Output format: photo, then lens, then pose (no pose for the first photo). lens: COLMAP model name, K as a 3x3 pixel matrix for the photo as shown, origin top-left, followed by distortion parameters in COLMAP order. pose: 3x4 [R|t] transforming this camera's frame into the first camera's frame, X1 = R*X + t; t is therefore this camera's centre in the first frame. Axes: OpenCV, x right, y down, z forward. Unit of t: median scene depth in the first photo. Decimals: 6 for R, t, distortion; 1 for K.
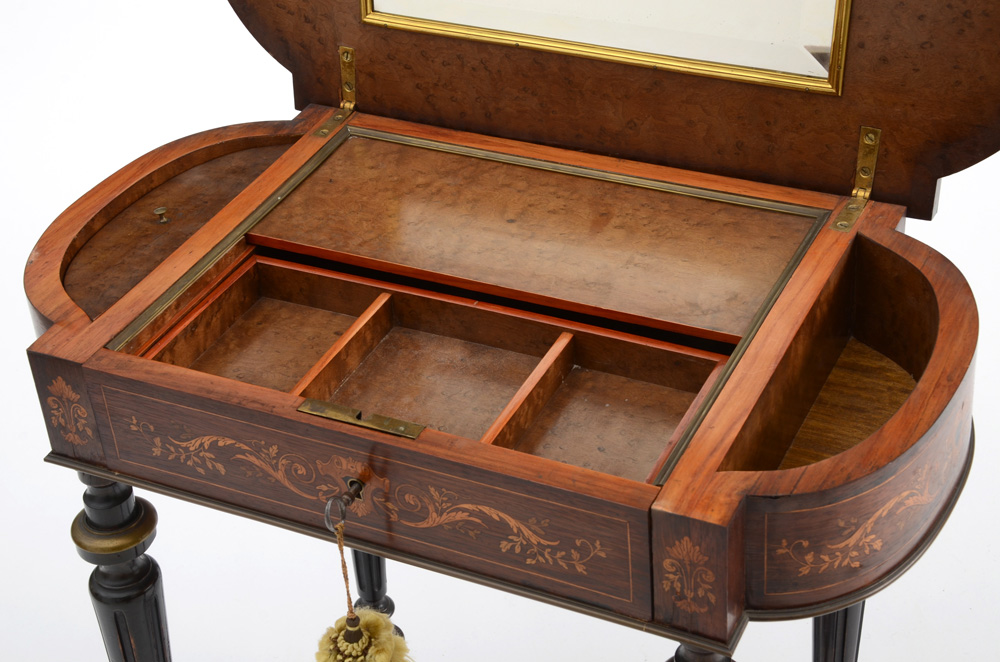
lens RADIAL K [[1699.1, 0, 497.7], [0, 1699.1, 340.6], [0, 0, 1]] dist [0.242418, 0.000000]
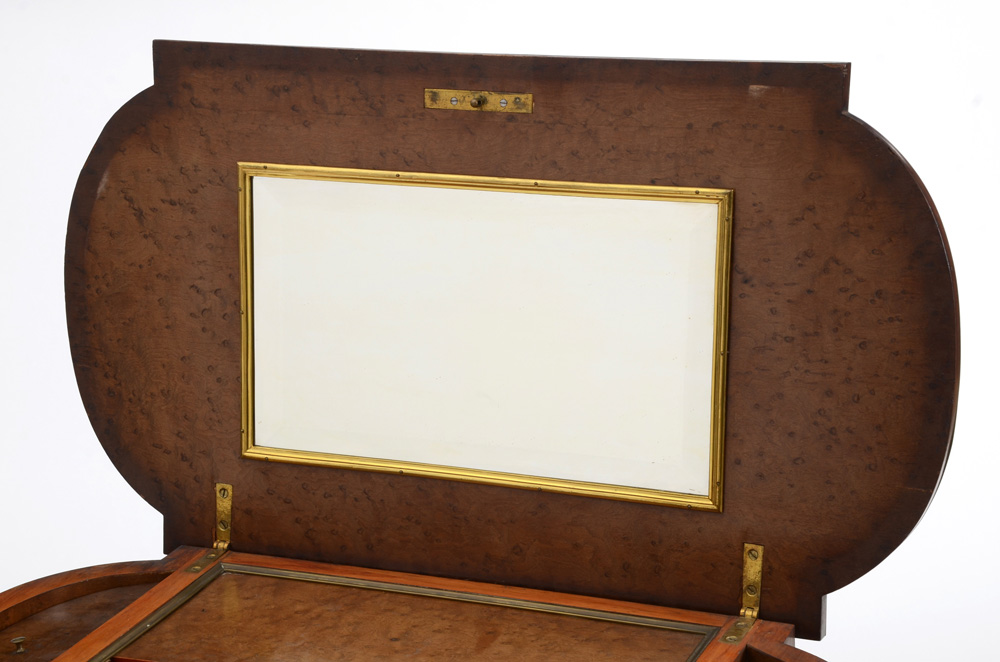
lens RADIAL K [[2188.4, 0, 496.4], [0, 2188.4, 330.3], [0, 0, 1]] dist [0.421663, 0.000000]
pose [[0.997564, 0.015286, 0.068058, -0.022404], [0.008670, 0.940952, -0.338430, 0.188048], [-0.069212, 0.338196, 0.938527, -0.235764]]
